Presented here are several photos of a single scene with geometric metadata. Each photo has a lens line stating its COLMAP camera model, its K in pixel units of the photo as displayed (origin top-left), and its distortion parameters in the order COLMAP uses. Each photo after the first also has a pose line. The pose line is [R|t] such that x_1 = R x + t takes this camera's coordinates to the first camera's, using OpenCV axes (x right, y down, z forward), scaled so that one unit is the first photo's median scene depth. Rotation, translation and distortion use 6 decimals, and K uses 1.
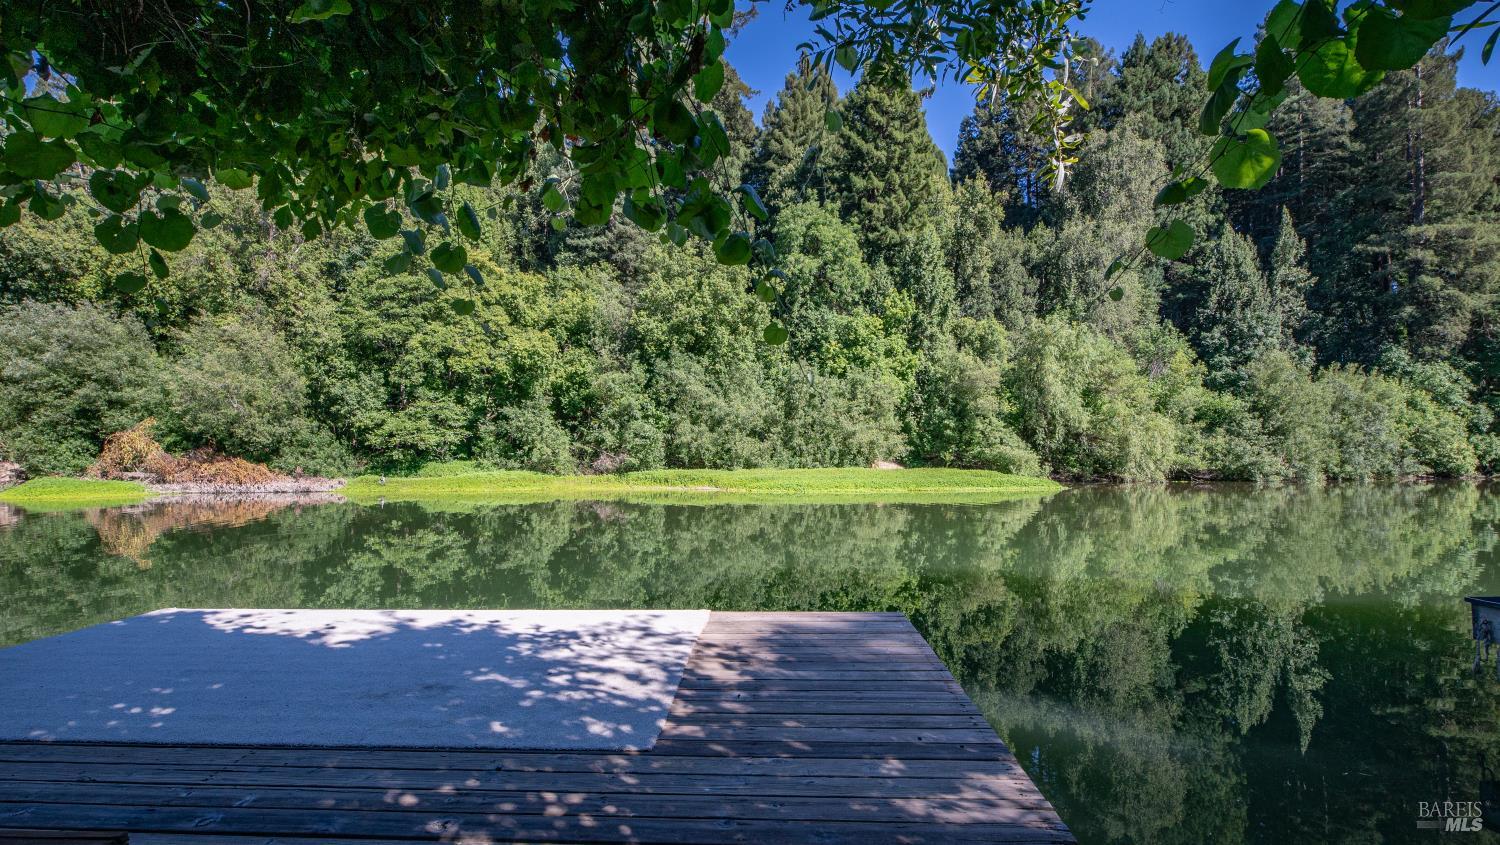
lens RADIAL K [[676.3, 0, 745.4], [0, 676.3, 431.1], [0, 0, 1]] dist [0.013235, -0.007941]
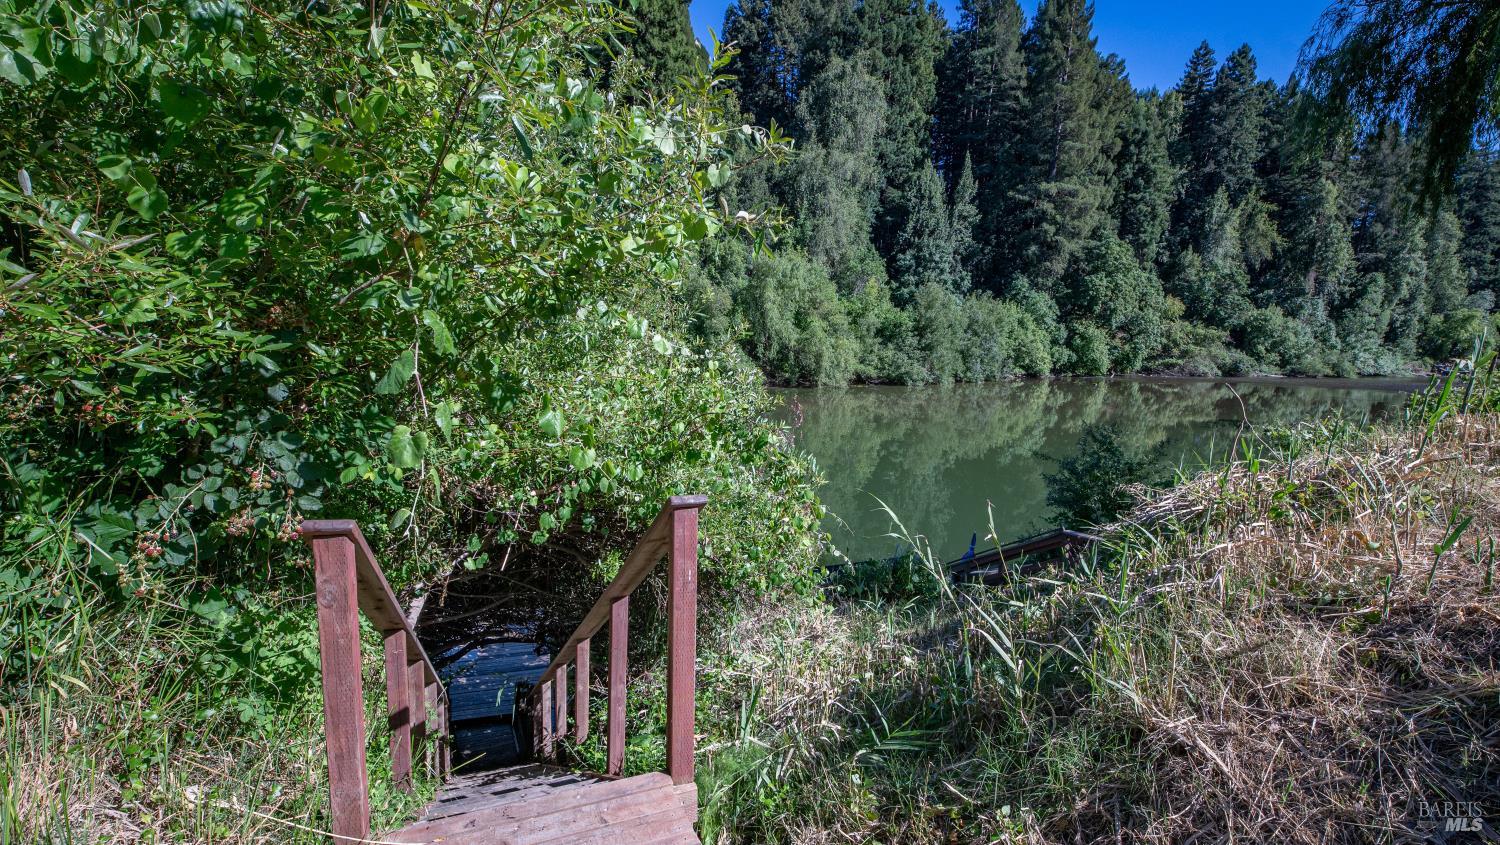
lens RADIAL K [[676.3, 0, 746.3], [0, 676.3, 435.8], [0, 0, 1]] dist [0.013235, -0.007941]
pose [[0.946217, -0.024315, 0.322618, 0.006430], [-0.046523, 0.976583, 0.210051, -0.087433], [-0.320171, -0.213763, 0.922928, -0.150090]]
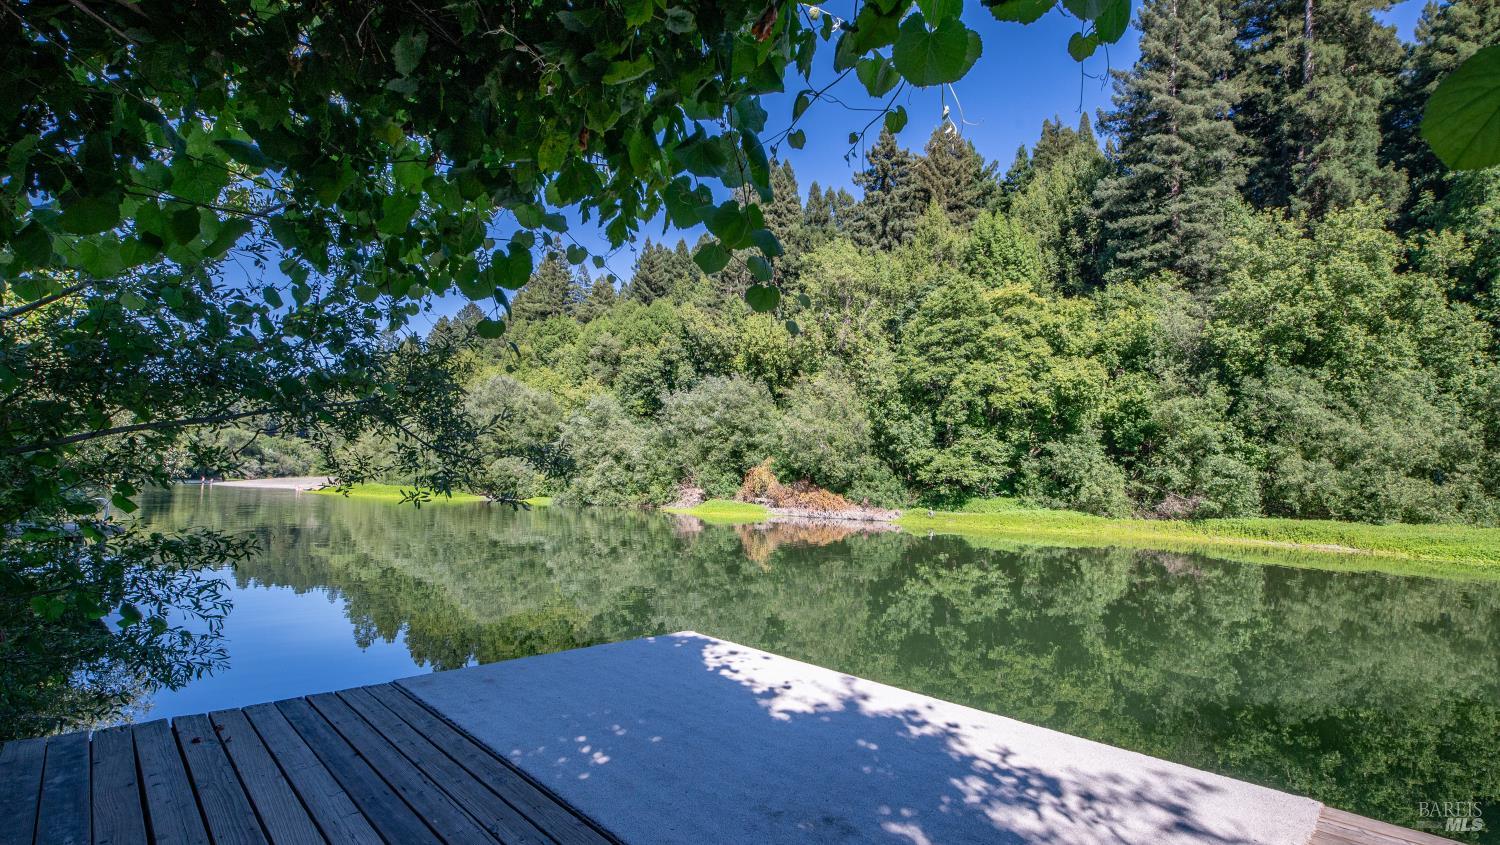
lens RADIAL K [[676.3, 0, 745.7], [0, 676.3, 430.1], [0, 0, 1]] dist [0.013235, -0.007941]
pose [[0.718422, -0.035298, -0.694711, 0.000495], [-0.002156, 0.998594, -0.052968, -0.000905], [0.695604, 0.039551, 0.717336, 0.018090]]
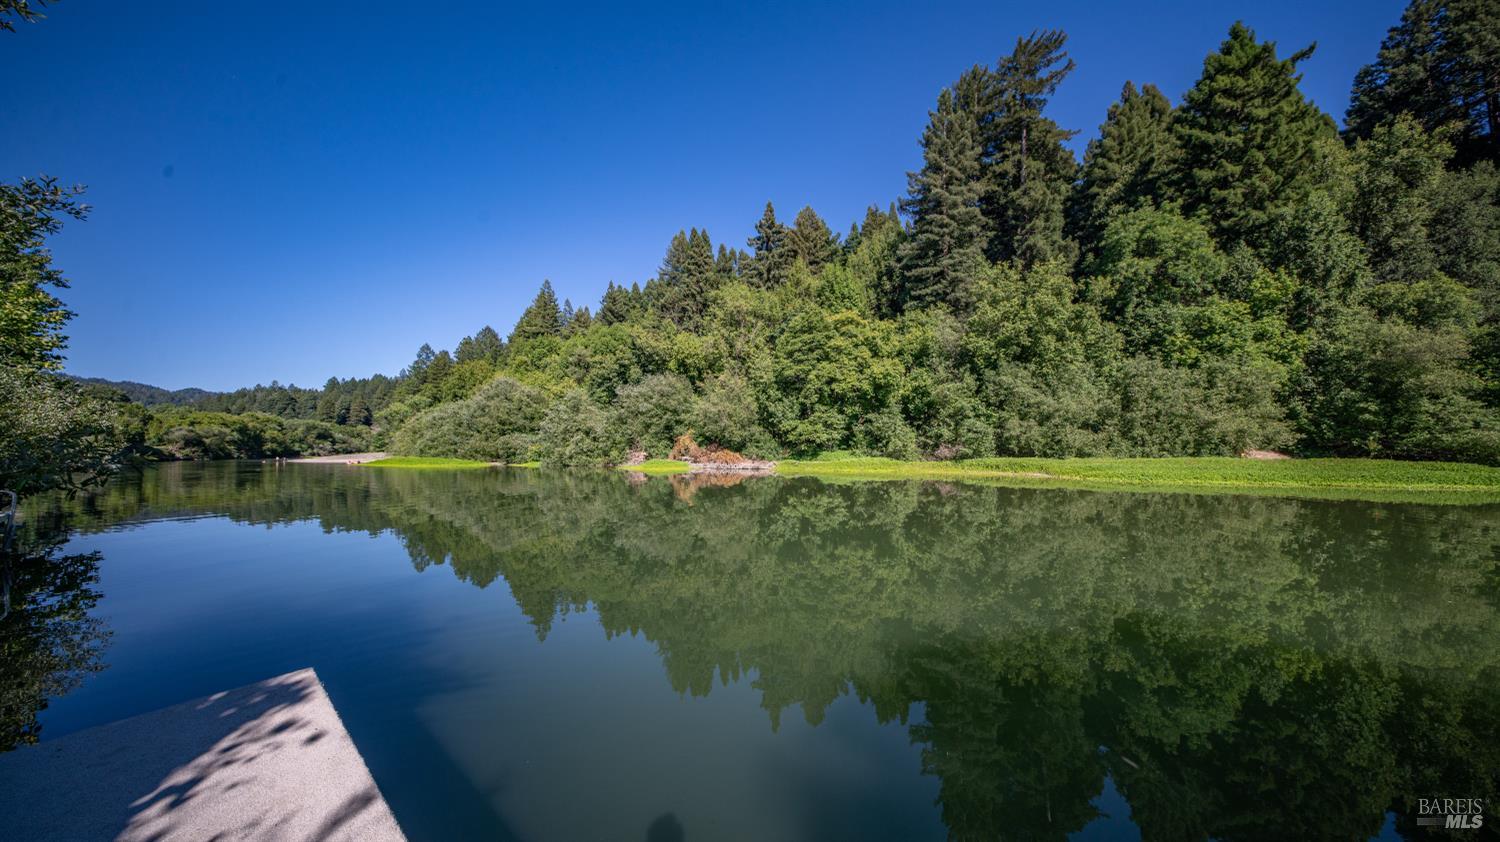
lens RADIAL K [[437.0, 0, 743.3], [0, 437.0, 430.2], [0, 0, 1]] dist [-0.002205, -0.001061]
pose [[0.797116, -0.028453, -0.603156, -0.003548], [0.030880, 0.999503, -0.006339, -0.002033], [0.603036, -0.013573, 0.797598, 0.064876]]
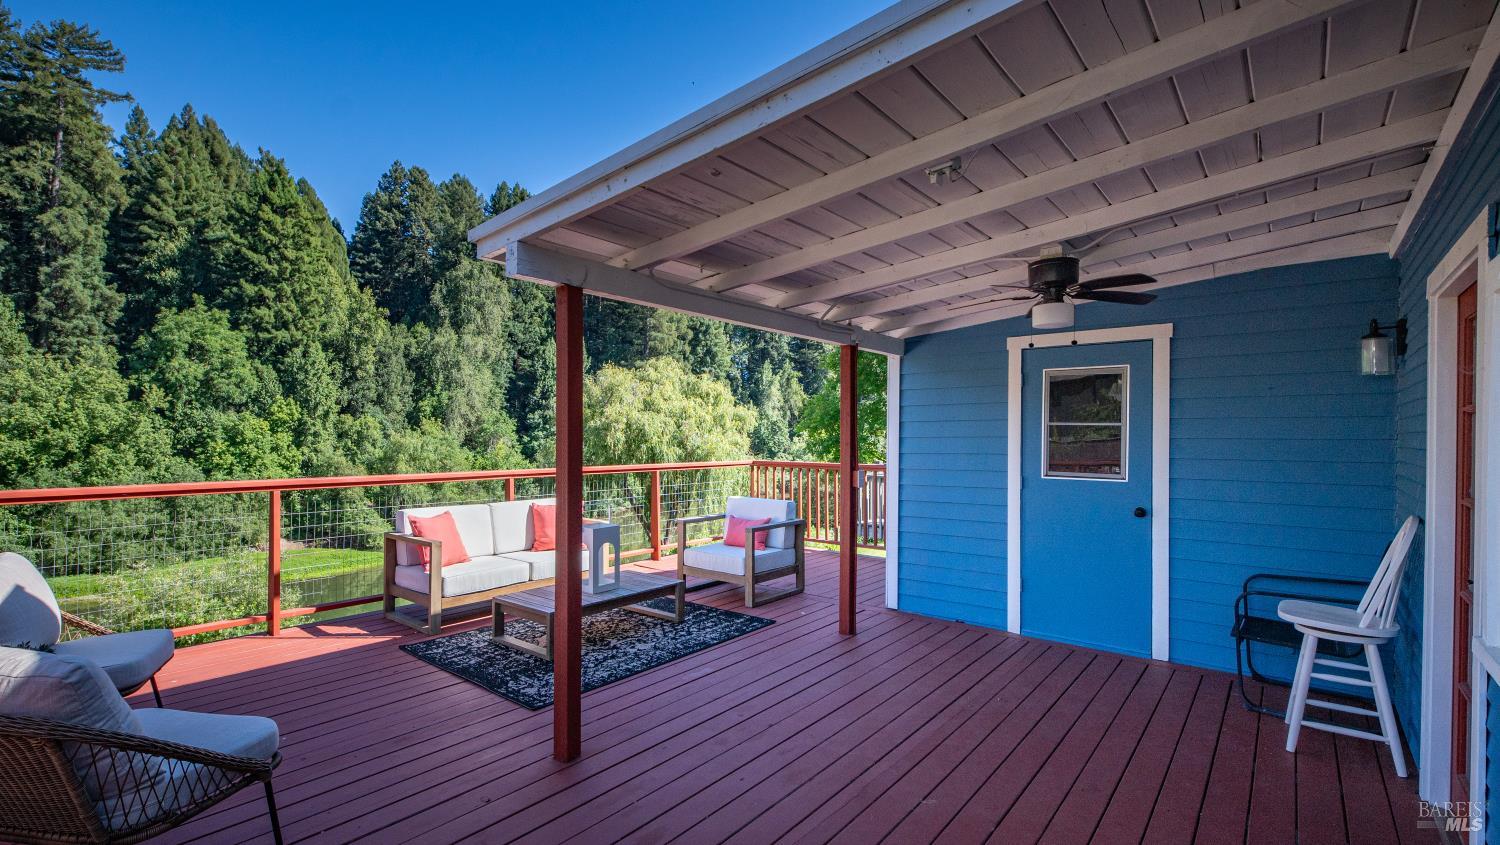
lens RADIAL K [[676.3, 0, 750.2], [0, 676.3, 433.0], [0, 0, 1]] dist [0.013235, -0.007941]
pose [[0.701549, 0.006791, 0.712589, -0.069886], [-0.038032, 0.998886, 0.027923, -0.209094], [-0.711605, -0.046690, 0.701026, -0.518890]]
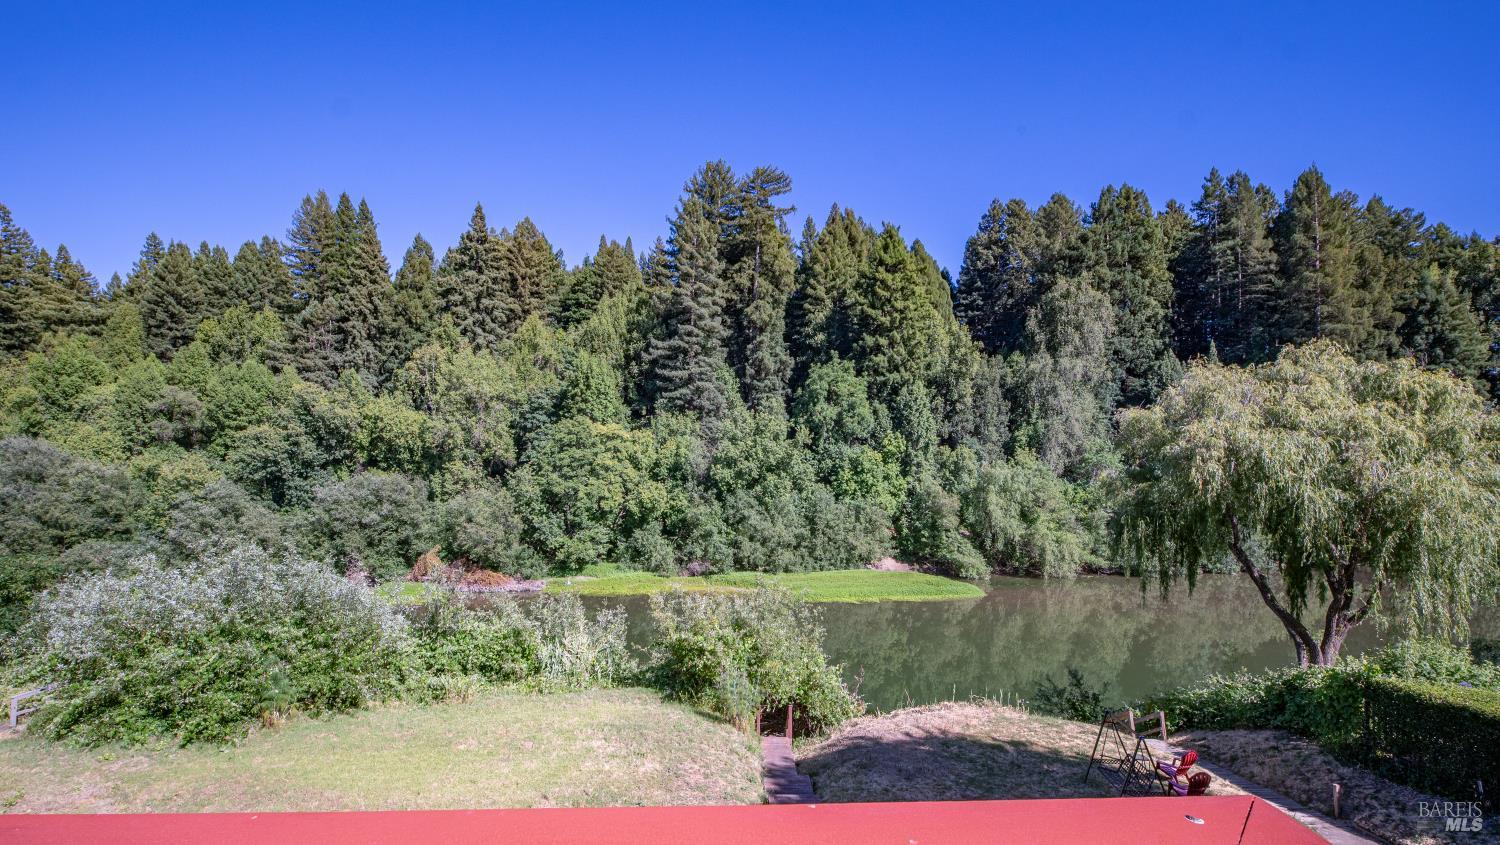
lens RADIAL K [[676.3, 0, 742.6], [0, 676.3, 428.3], [0, 0, 1]] dist [0.013235, -0.007941]
pose [[0.997217, 0.001413, -0.074534, 0.015196], [-0.001821, 0.999984, -0.005398, -0.206242], [0.074526, 0.005519, 0.997204, -0.439883]]
